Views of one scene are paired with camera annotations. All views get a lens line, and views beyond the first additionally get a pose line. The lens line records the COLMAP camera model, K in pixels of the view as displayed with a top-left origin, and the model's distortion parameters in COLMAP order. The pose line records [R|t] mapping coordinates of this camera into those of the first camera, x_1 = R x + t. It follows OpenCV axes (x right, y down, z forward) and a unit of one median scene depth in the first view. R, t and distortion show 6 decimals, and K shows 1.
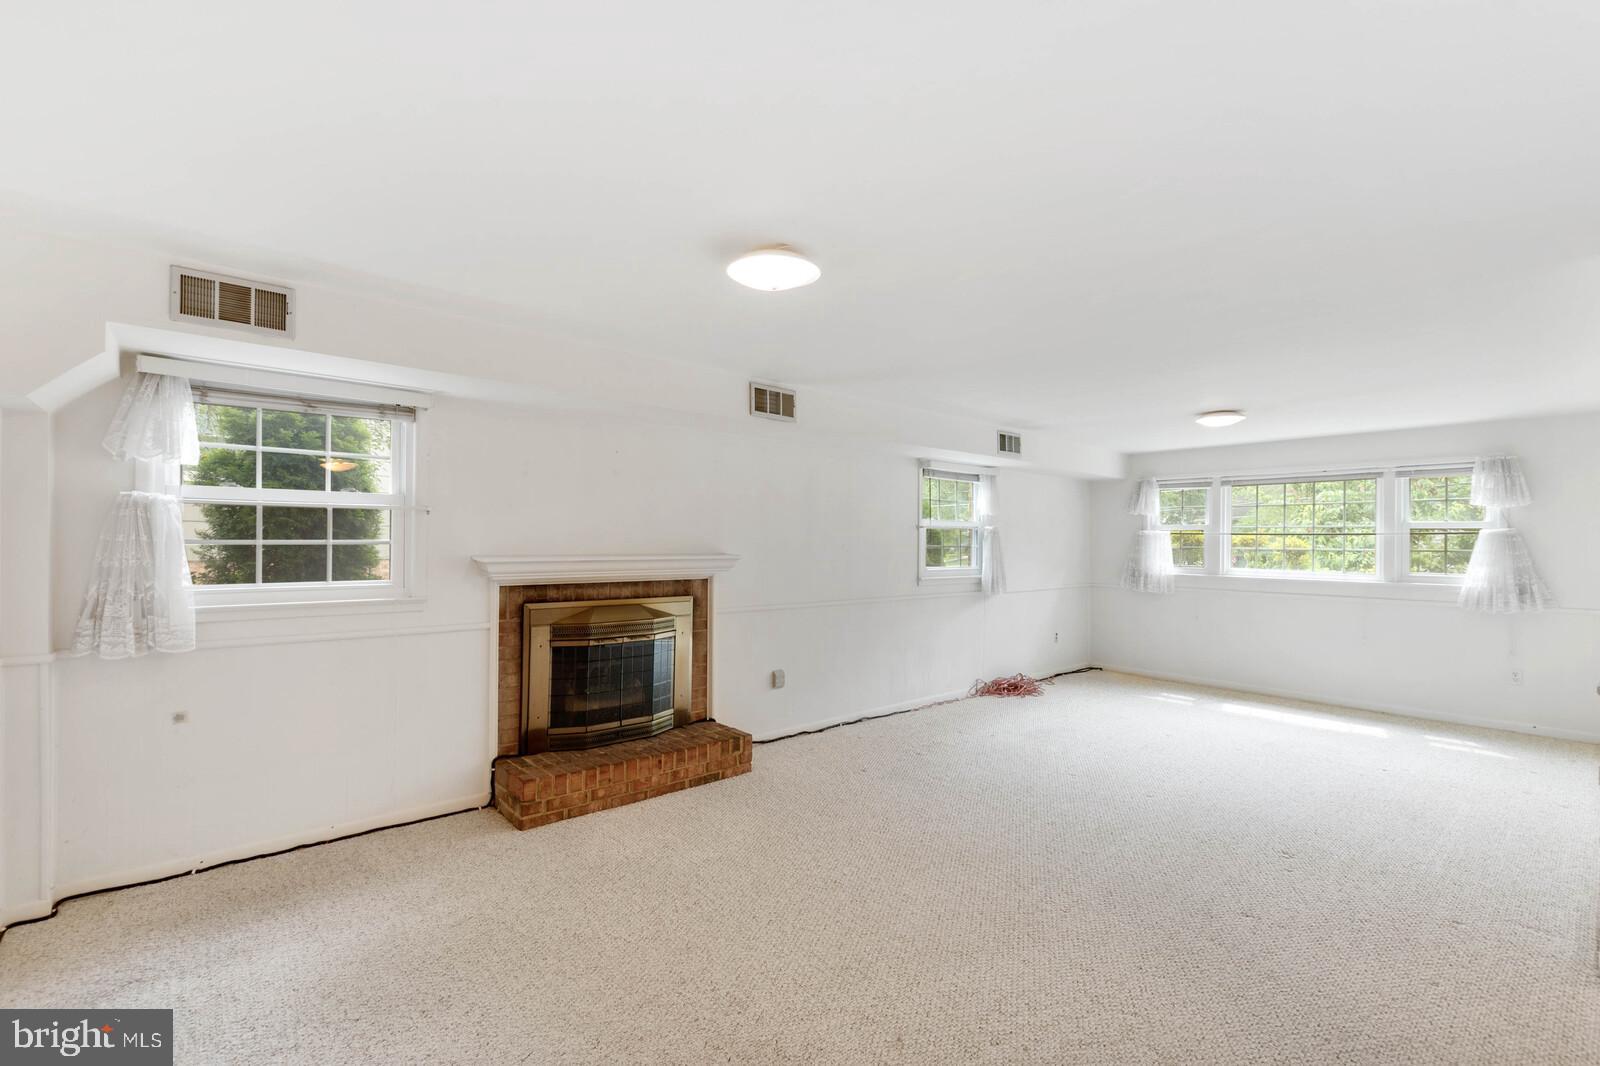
lens RADIAL K [[694.9, 0, 807.5], [0, 694.9, 540.5], [0, 0, 1]] dist [0.002169, -0.002040]
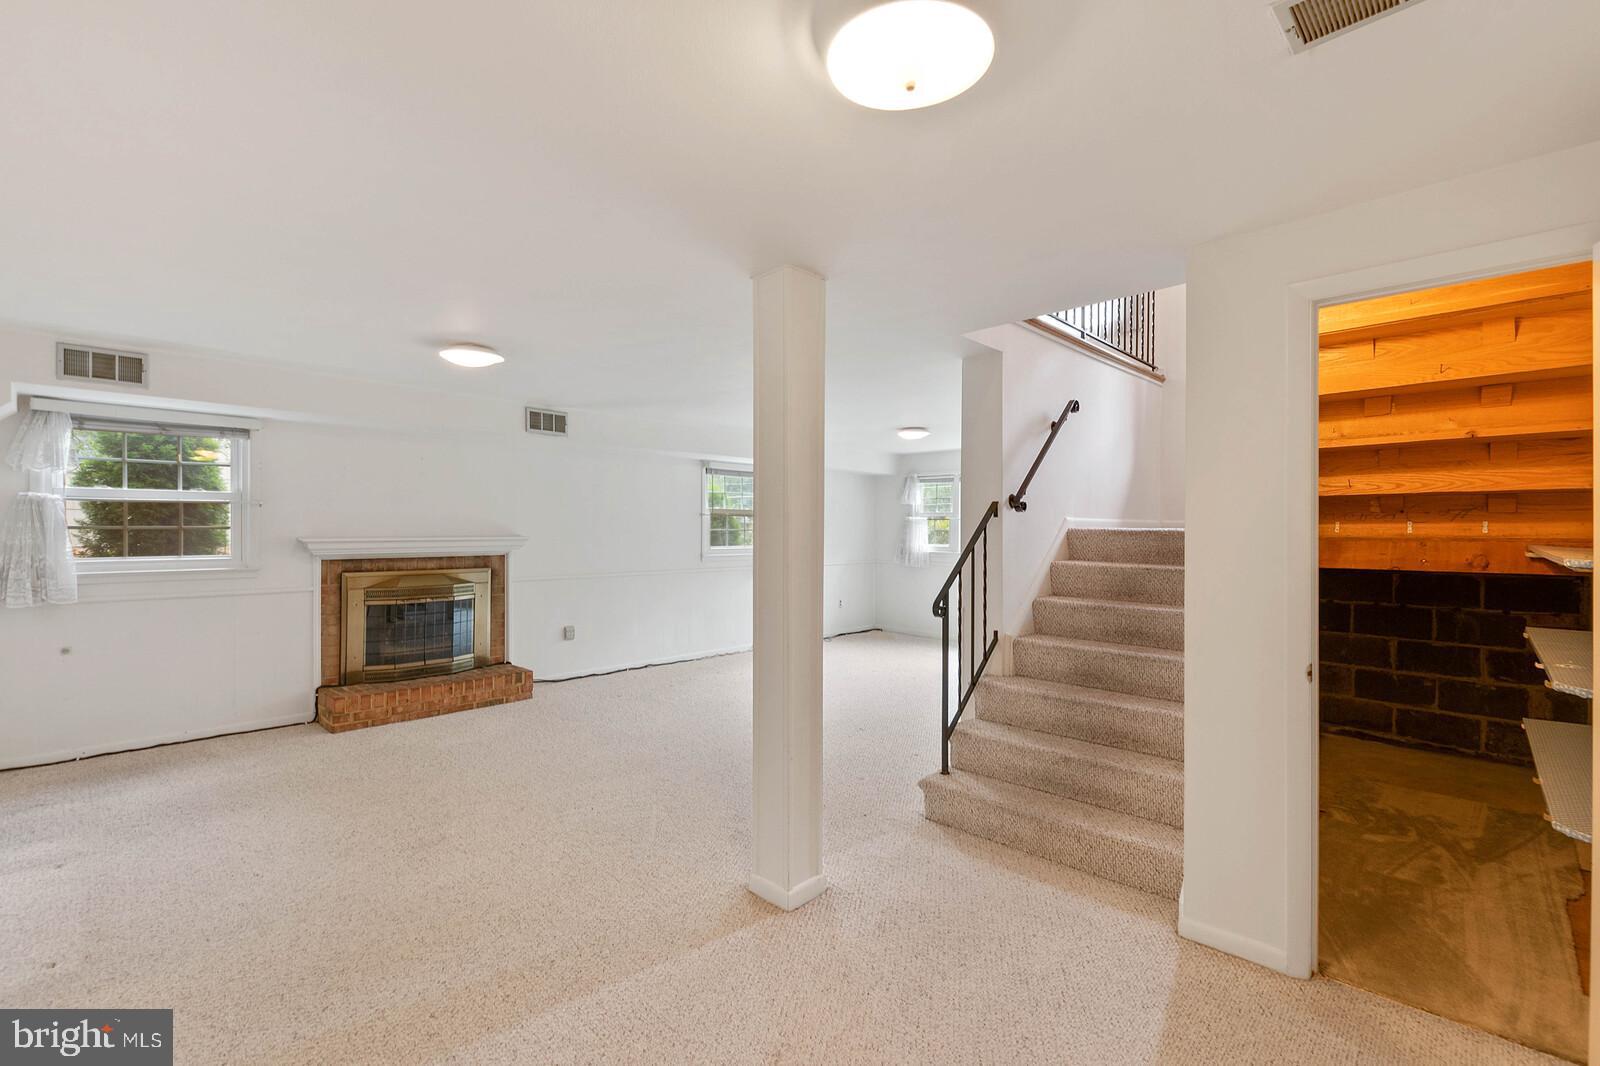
lens RADIAL K [[694.9, 0, 806.6], [0, 694.9, 532.1], [0, 0, 1]] dist [0.002169, -0.002040]
pose [[0.995427, -0.004457, 0.095419, 0.369647], [0.003624, 0.999954, 0.008909, 0.003529], [-0.095454, -0.008523, 0.995397, -0.437201]]
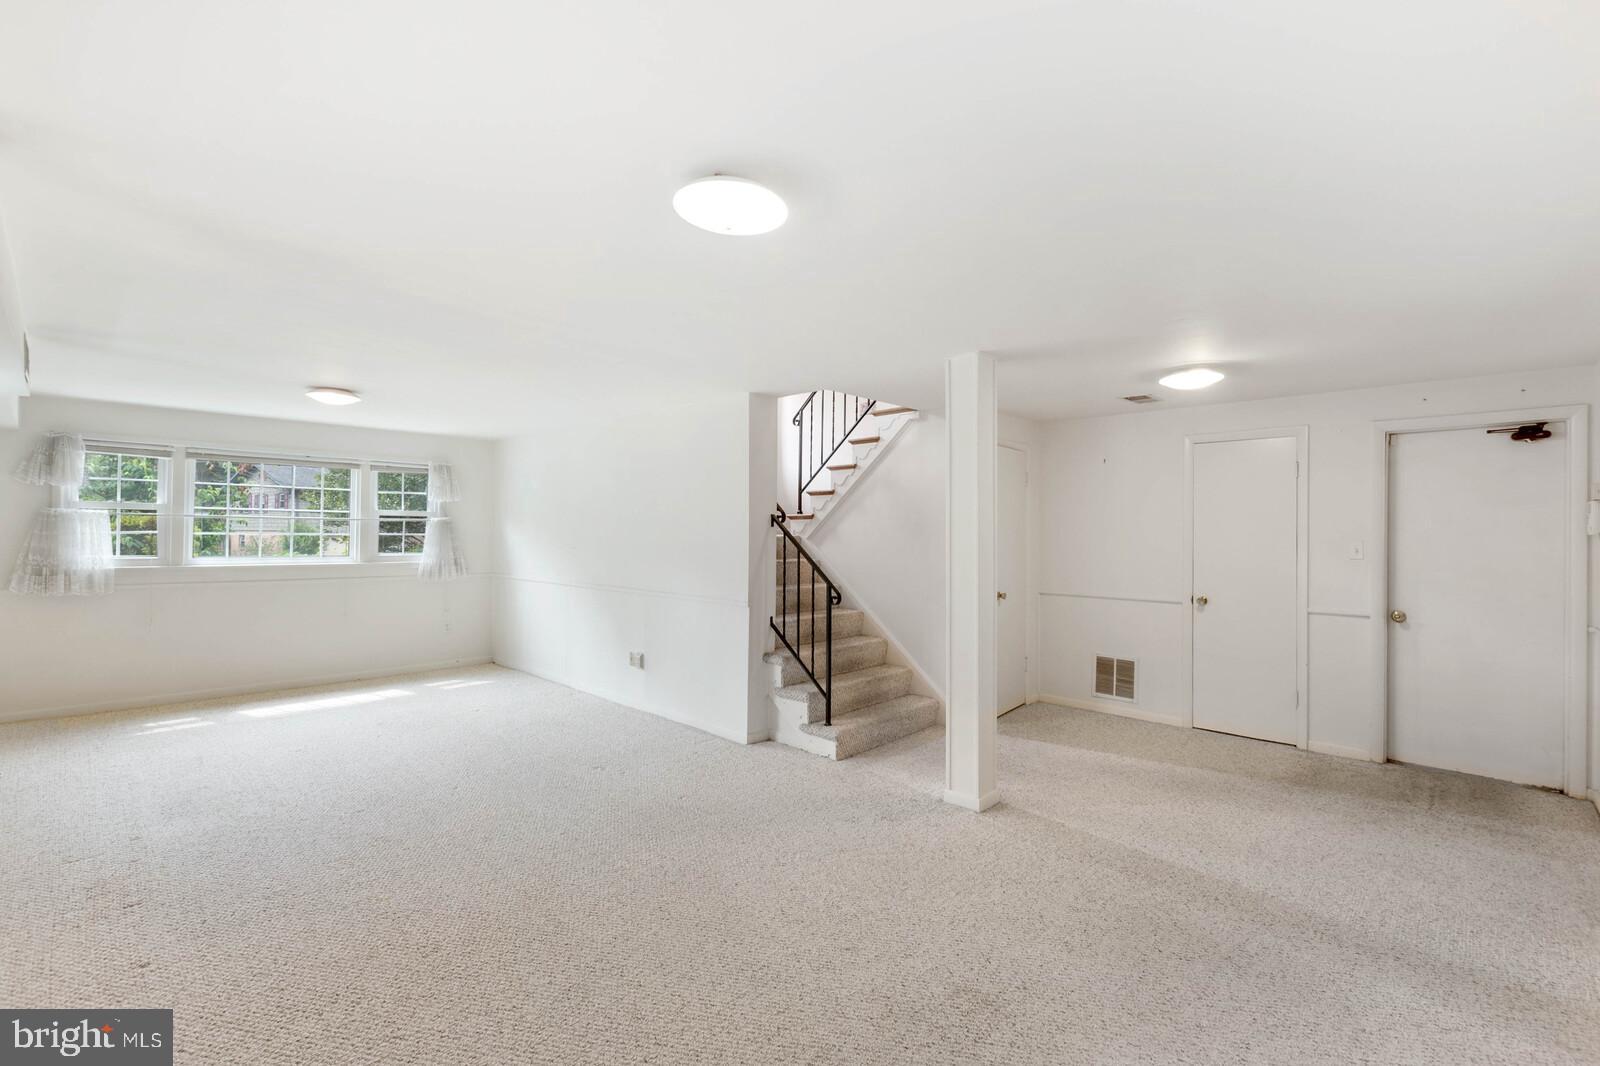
lens RADIAL K [[694.9, 0, 805.7], [0, 694.9, 533.2], [0, 0, 1]] dist [0.002169, -0.002040]
pose [[-0.101177, -0.006556, 0.994847, -0.572188], [-0.011322, 0.999921, 0.005438, -0.002749], [-0.994804, -0.010713, -0.101243, 0.656032]]
